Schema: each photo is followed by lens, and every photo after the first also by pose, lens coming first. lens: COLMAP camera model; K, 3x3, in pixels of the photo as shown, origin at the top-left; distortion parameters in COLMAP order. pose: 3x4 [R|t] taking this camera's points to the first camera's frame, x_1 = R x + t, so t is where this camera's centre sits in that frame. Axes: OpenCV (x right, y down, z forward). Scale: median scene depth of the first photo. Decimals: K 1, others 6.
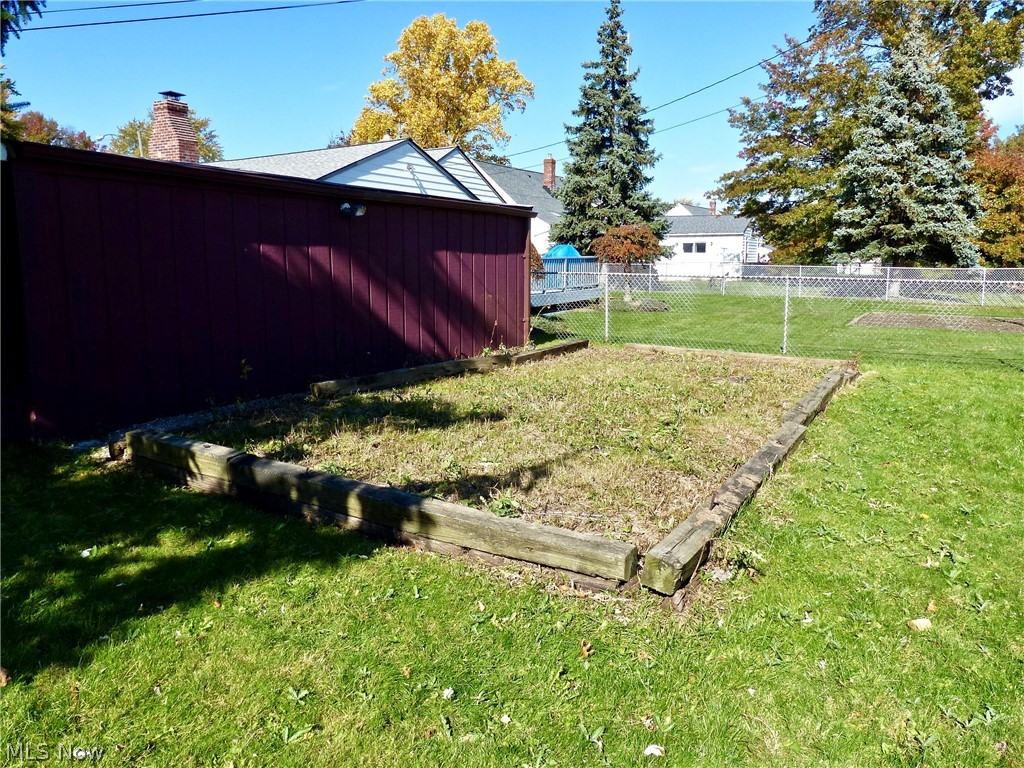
lens RADIAL K [[772.8, 0, 512.0], [0, 772.8, 384.0], [0, 0, 1]] dist [-0.069998, 0.080250]
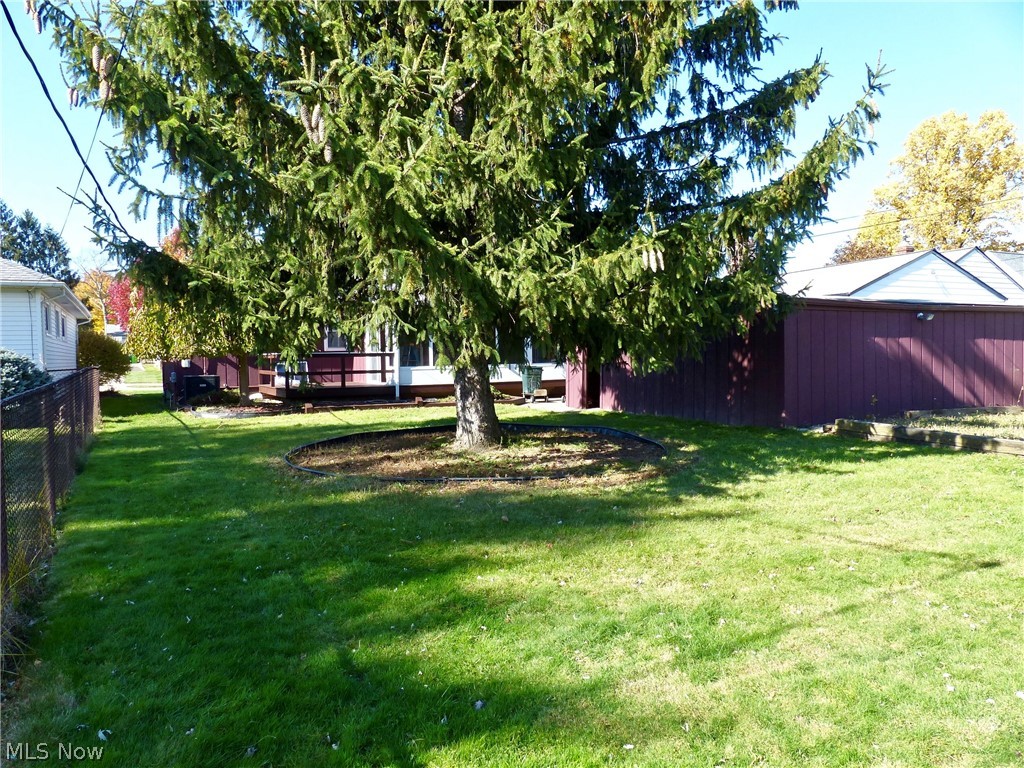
lens RADIAL K [[772.8, 0, 512.0], [0, 772.8, 384.0], [0, 0, 1]] dist [-0.069998, 0.080250]
pose [[0.823964, -0.000275, -0.566643, -0.000735], [-0.069476, 0.992406, -0.101506, 0.061536], [0.562367, 0.123005, 0.817687, -0.341968]]
